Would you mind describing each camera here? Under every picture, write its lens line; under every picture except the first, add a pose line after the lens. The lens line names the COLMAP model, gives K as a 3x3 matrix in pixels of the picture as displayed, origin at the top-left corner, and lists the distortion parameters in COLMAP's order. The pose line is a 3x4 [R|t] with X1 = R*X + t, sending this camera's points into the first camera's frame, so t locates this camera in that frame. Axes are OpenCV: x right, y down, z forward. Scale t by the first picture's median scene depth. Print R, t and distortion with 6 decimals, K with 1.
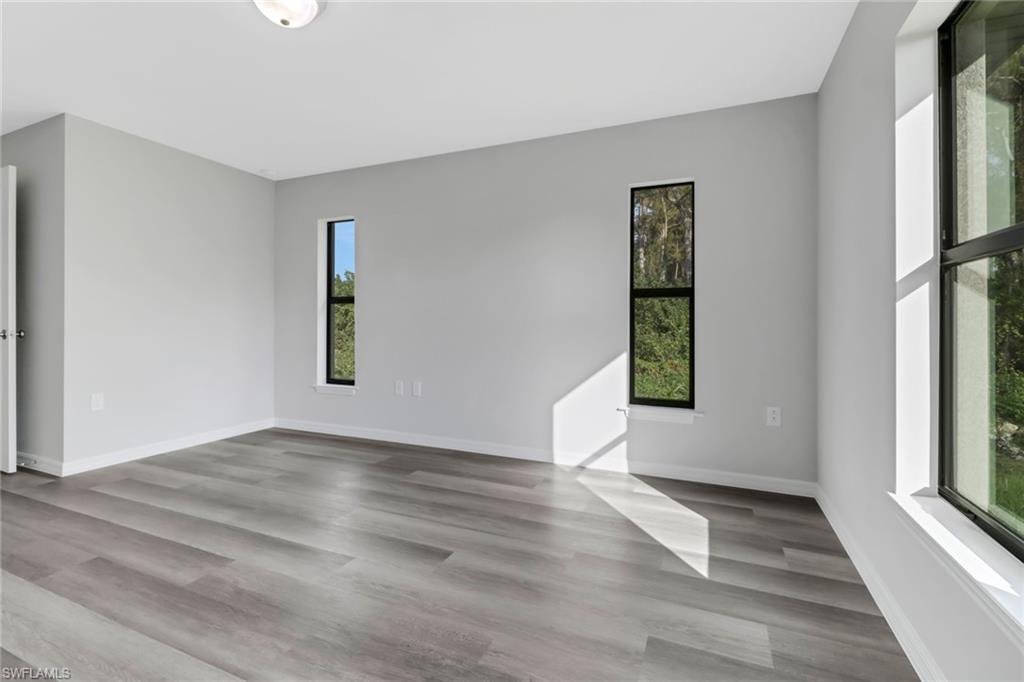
lens RADIAL K [[465.3, 0, 511.1], [0, 465.3, 317.9], [0, 0, 1]] dist [-0.003421, -0.000743]
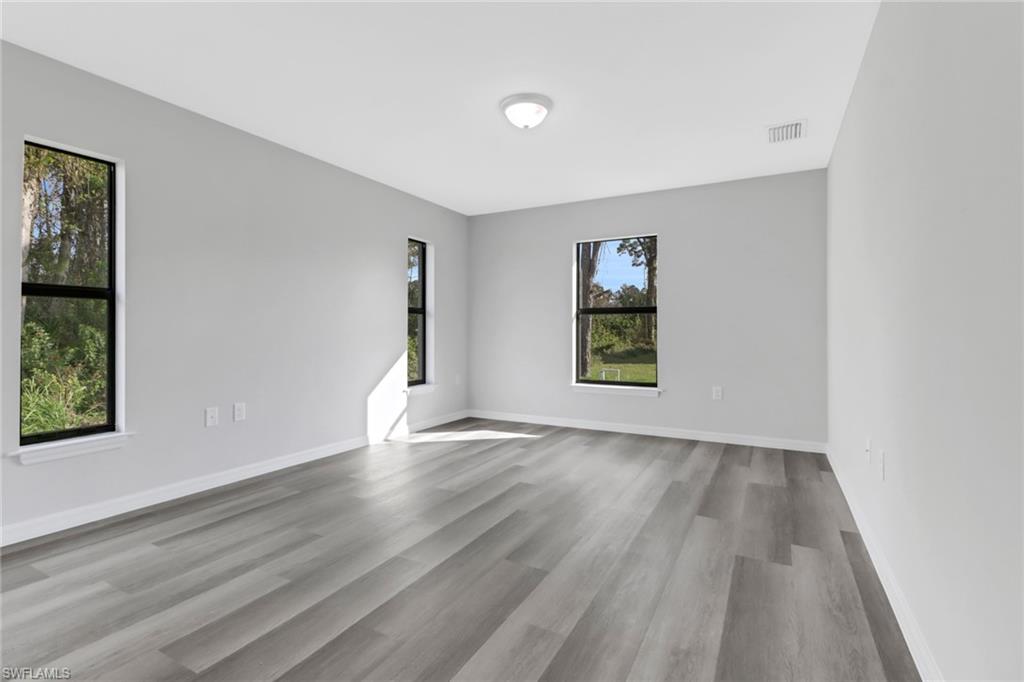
lens RADIAL K [[478.5, 0, 515.6], [0, 478.5, 331.8], [0, 0, 1]] dist [0.000332, -0.000132]
pose [[0.082196, -0.004245, 0.996607, -1.157107], [-0.010373, 0.999933, 0.005115, 0.005690], [-0.996562, -0.010758, 0.082146, 0.533510]]
